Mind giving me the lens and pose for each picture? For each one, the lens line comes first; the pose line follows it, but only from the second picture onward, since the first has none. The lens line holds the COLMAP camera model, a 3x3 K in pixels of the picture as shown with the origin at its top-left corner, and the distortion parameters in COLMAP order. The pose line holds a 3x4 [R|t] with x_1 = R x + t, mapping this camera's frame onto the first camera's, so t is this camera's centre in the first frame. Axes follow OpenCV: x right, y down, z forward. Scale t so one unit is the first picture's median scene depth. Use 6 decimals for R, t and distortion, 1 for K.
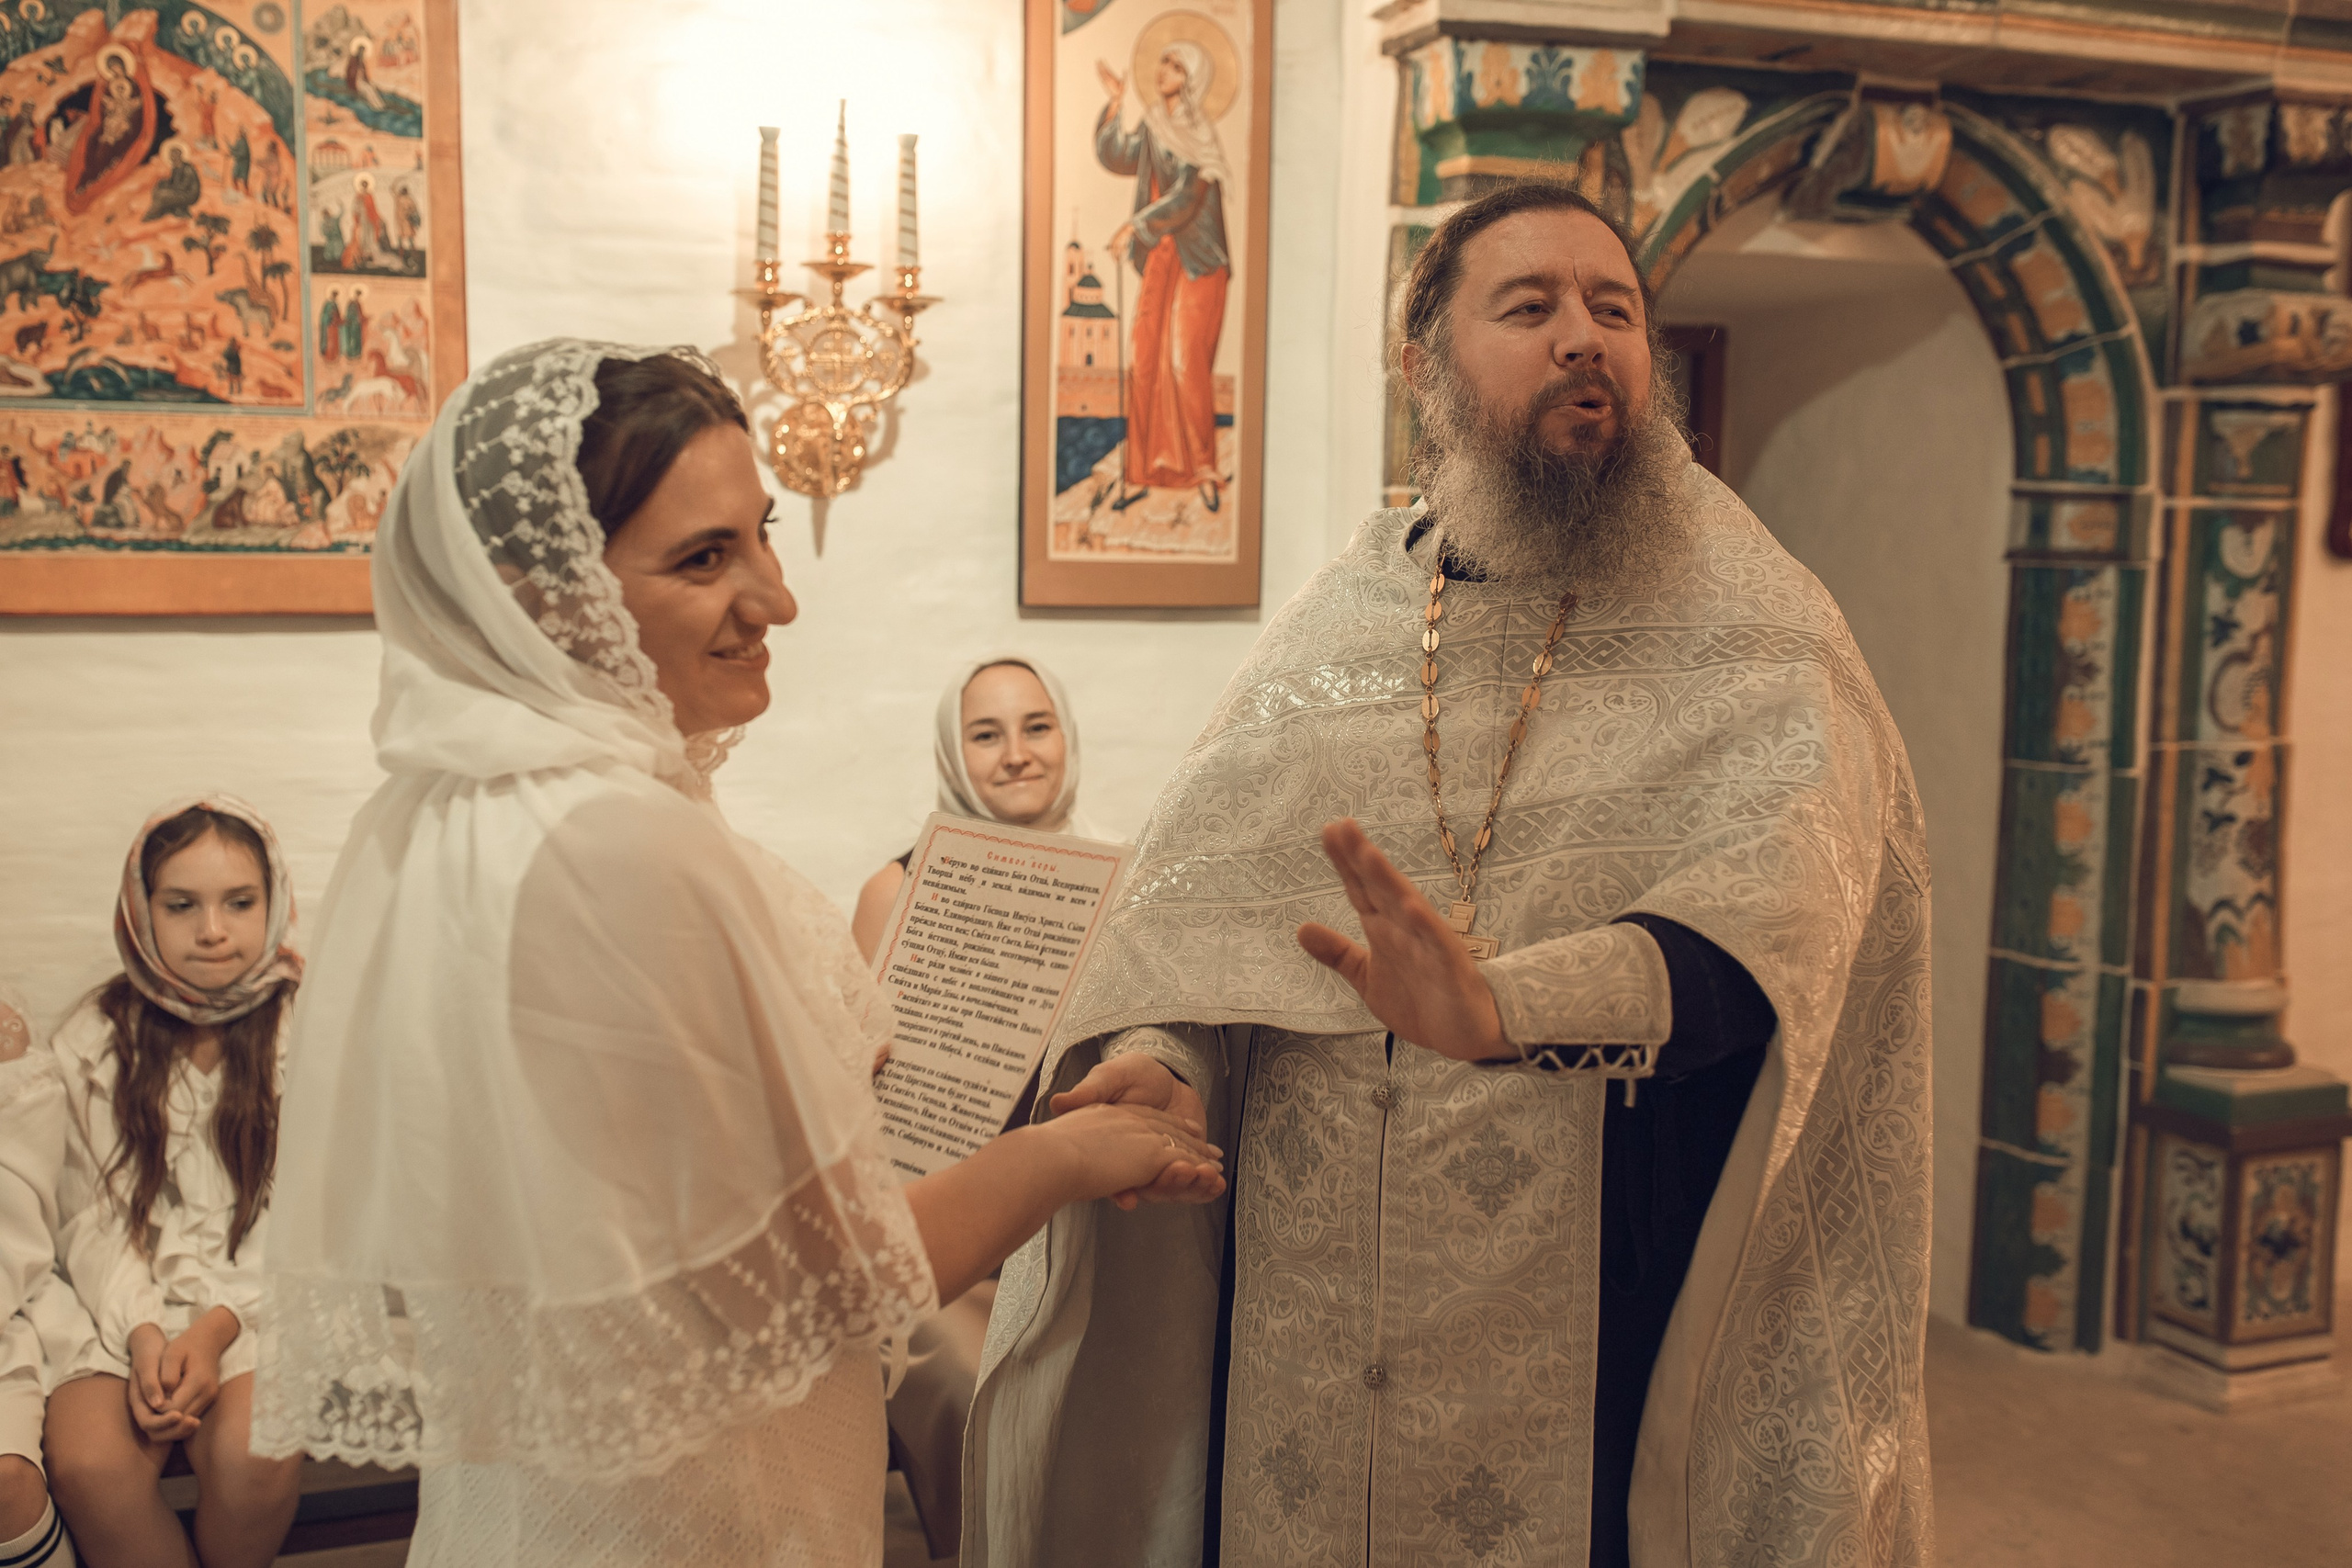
lens RADIAL K [[2199.3, 0, 1174.4], [0, 2199.3, 785.4], [0, 0, 1]] dist [-0.007486, 0.000000]
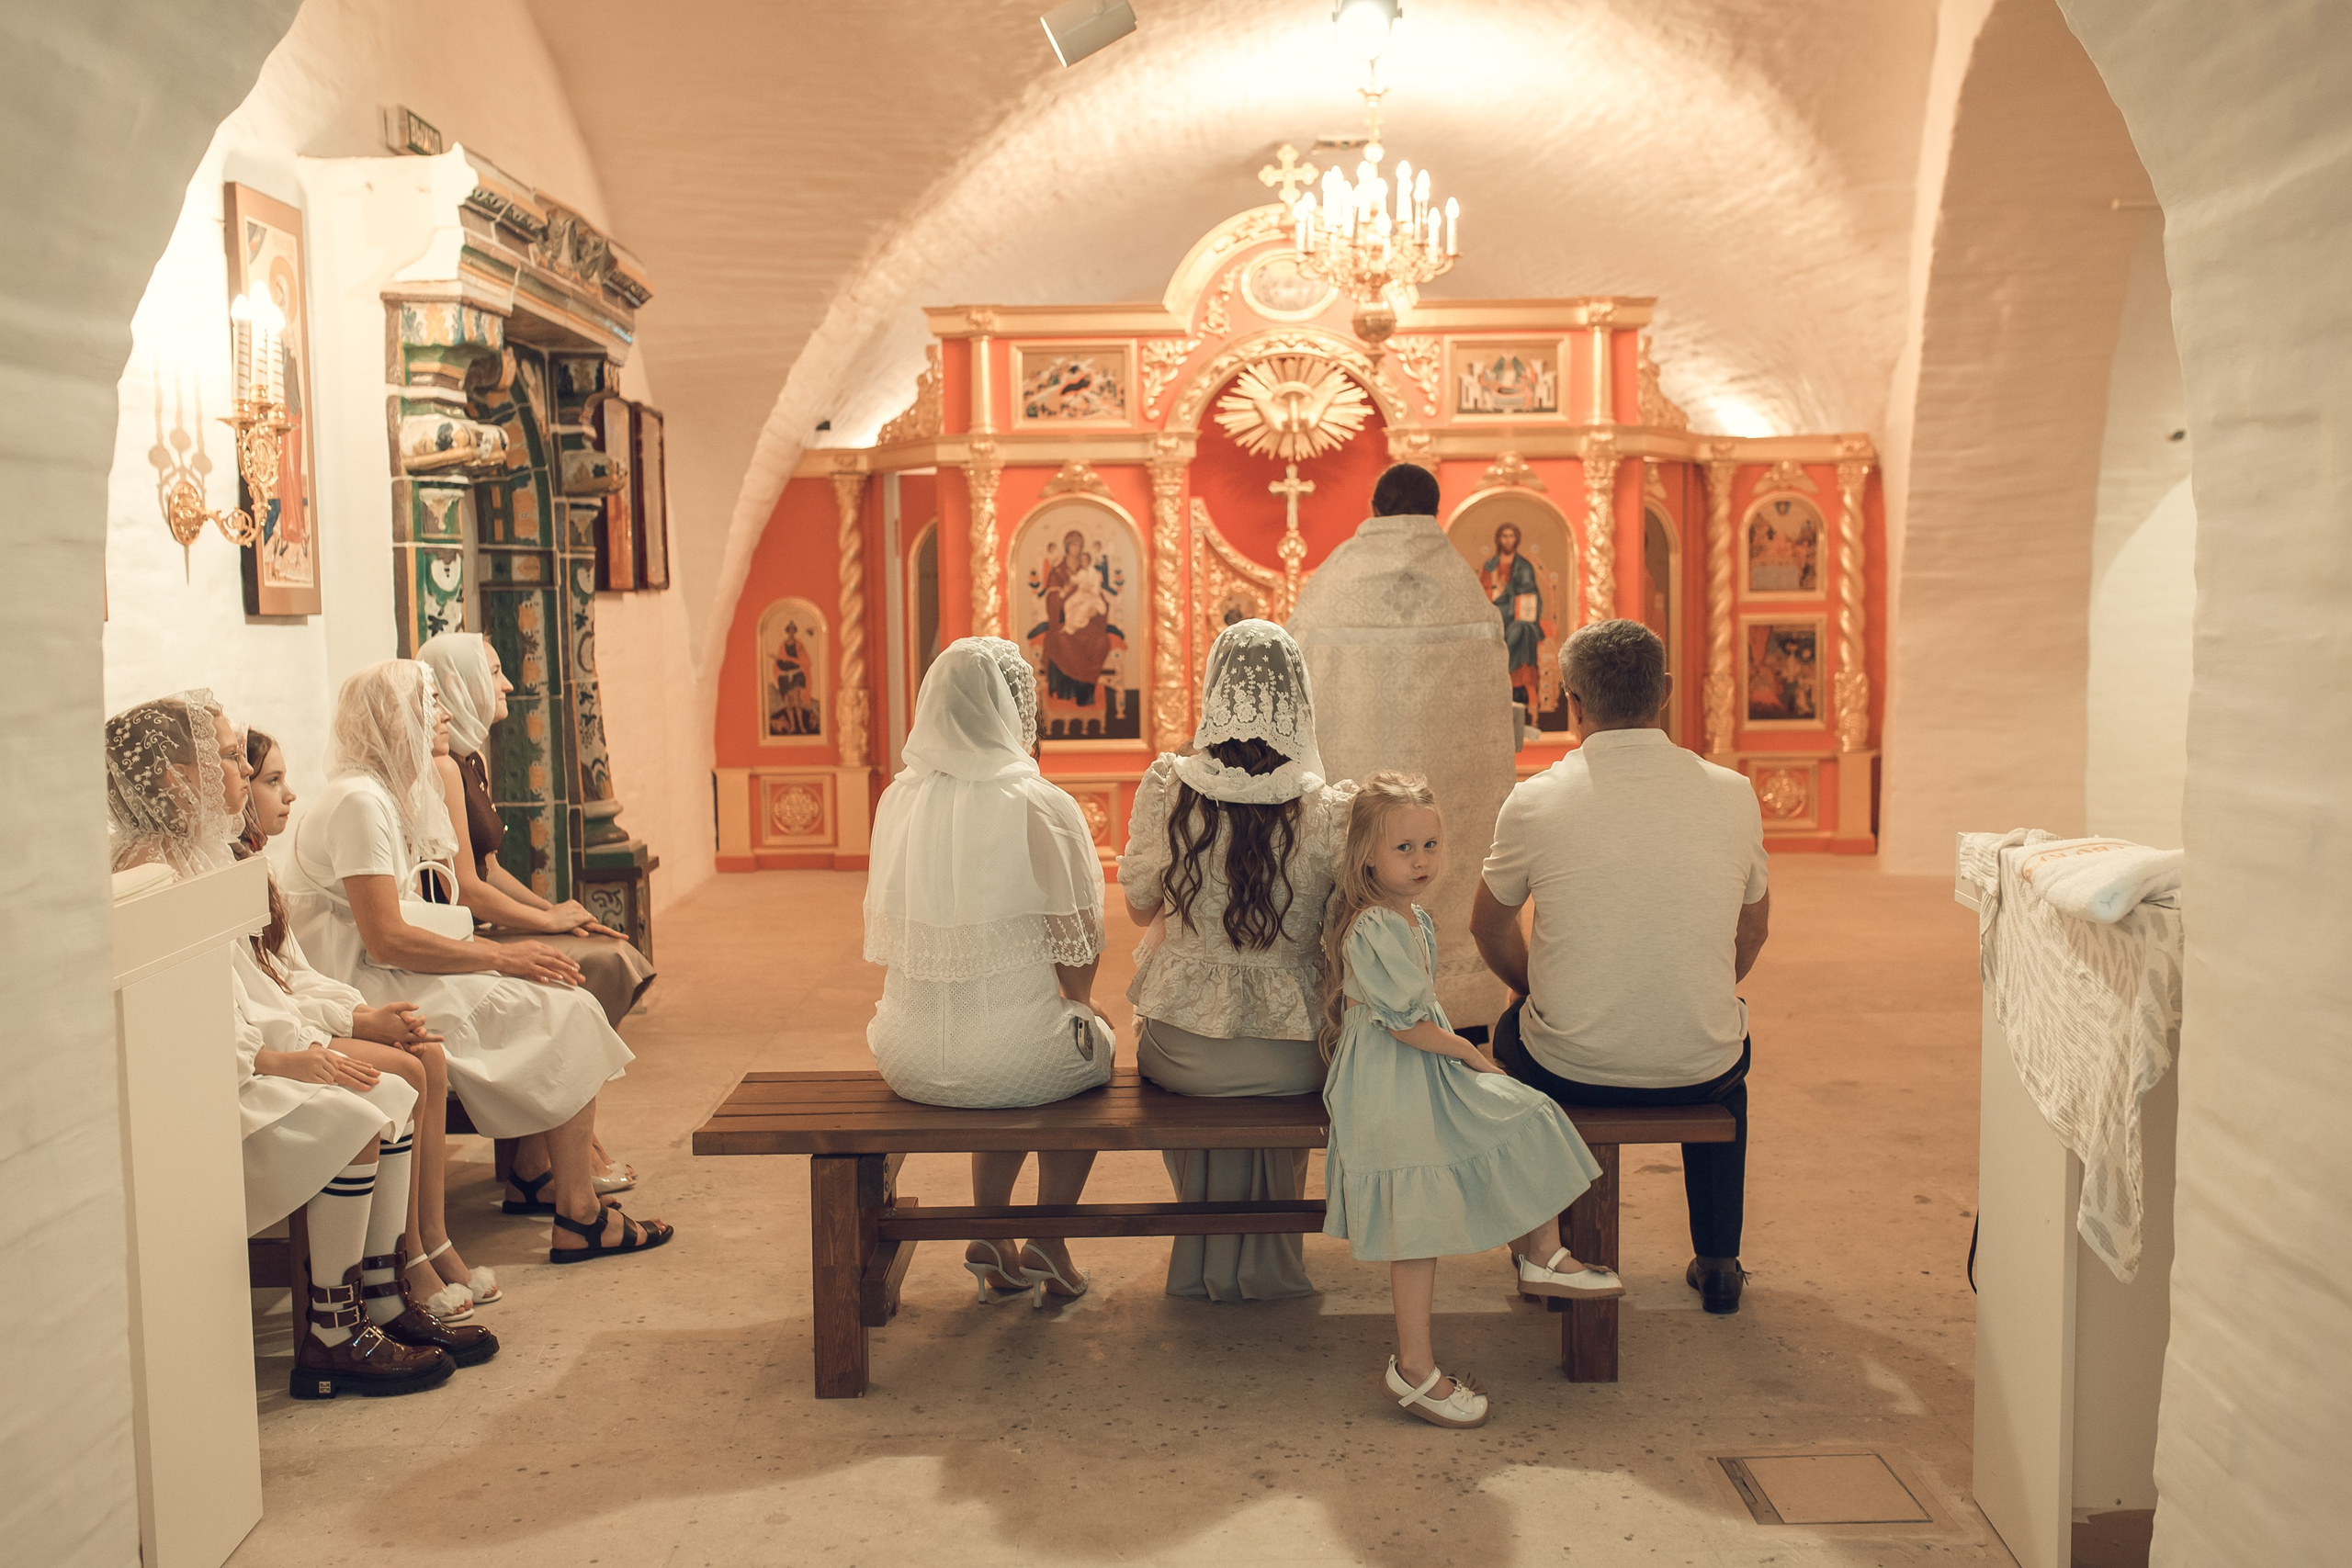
lens RADIAL K [[2199.3, 0, 1176.3], [0, 2199.3, 783.3], [0, 0, 1]] dist [-0.007486, 0.000000]
pose [[0.308431, -0.092669, 0.946722, -1.246180], [0.127706, 0.990268, 0.055326, 0.032175], [-0.942635, 0.103838, 0.317263, -0.106491]]
